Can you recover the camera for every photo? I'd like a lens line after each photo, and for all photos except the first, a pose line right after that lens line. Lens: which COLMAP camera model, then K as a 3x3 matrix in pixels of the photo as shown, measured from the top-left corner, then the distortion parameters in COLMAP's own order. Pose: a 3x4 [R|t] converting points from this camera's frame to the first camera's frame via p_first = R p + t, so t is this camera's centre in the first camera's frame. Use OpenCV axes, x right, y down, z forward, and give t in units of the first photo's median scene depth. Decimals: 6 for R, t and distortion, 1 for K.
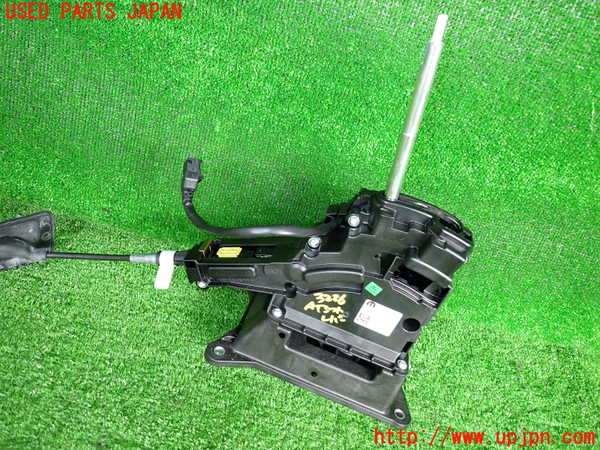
lens RADIAL K [[430.7, 0, 301.6], [0, 430.7, 223.5], [0, 0, 1]] dist [0.012223, 0.008222]
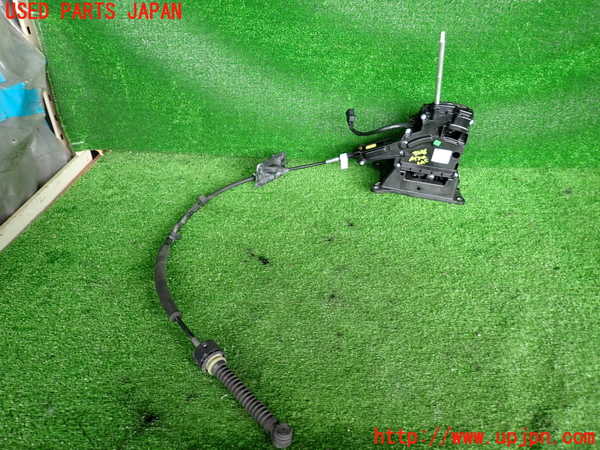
lens RADIAL K [[430.7, 0, 299.7], [0, 430.7, 225.7], [0, 0, 1]] dist [0.012223, 0.008222]
pose [[0.972386, -0.202613, -0.115816, -0.382086], [0.204915, 0.978745, 0.008206, 0.408988], [0.111691, -0.031712, 0.993237, -1.452111]]
